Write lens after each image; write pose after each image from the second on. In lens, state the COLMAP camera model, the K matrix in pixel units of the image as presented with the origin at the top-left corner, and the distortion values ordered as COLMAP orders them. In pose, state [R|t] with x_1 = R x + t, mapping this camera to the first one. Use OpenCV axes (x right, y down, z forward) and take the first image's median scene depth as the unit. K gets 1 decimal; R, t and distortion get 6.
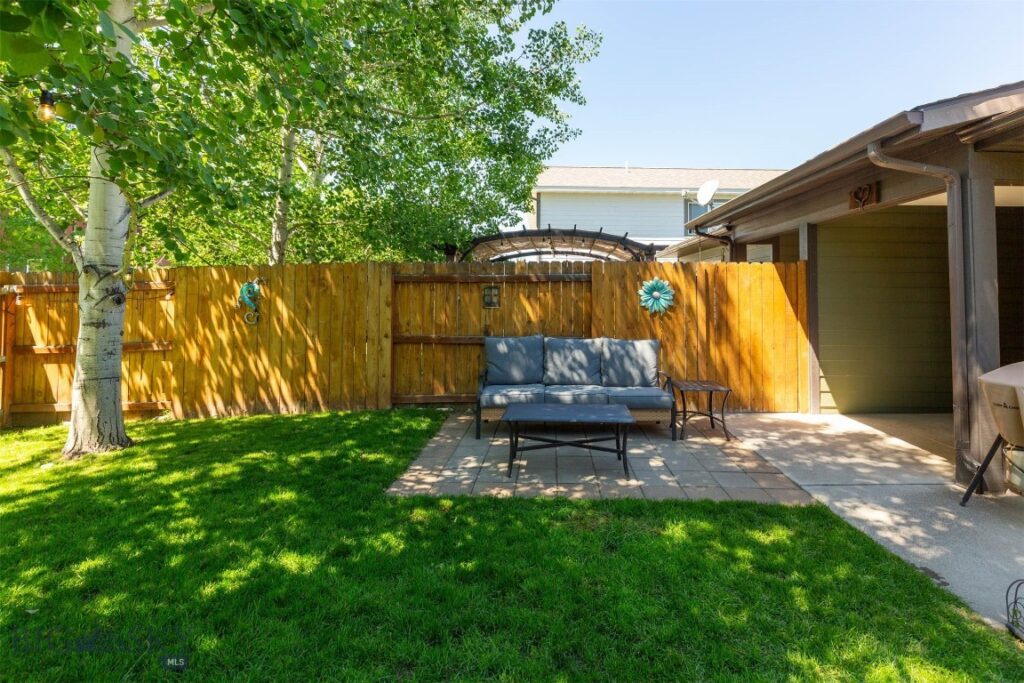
lens RADIAL K [[474.7, 0, 554.8], [0, 474.7, 266.0], [0, 0, 1]] dist [0.014351, 0.000559]
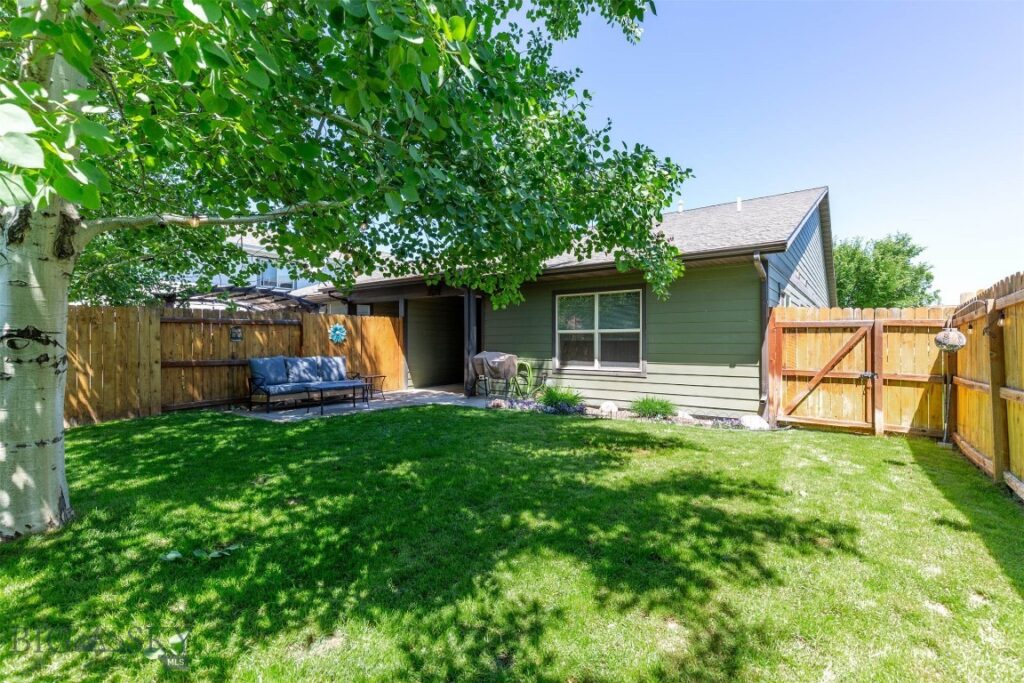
lens RADIAL K [[453.8, 0, 512.0], [0, 453.8, 341.5], [0, 0, 1]] dist [0.000706, 0.000096]
pose [[0.609858, -0.009085, 0.792458, -0.749187], [-0.036006, 0.998584, 0.039158, 0.002396], [-0.791692, -0.052414, 0.608668, -0.574806]]
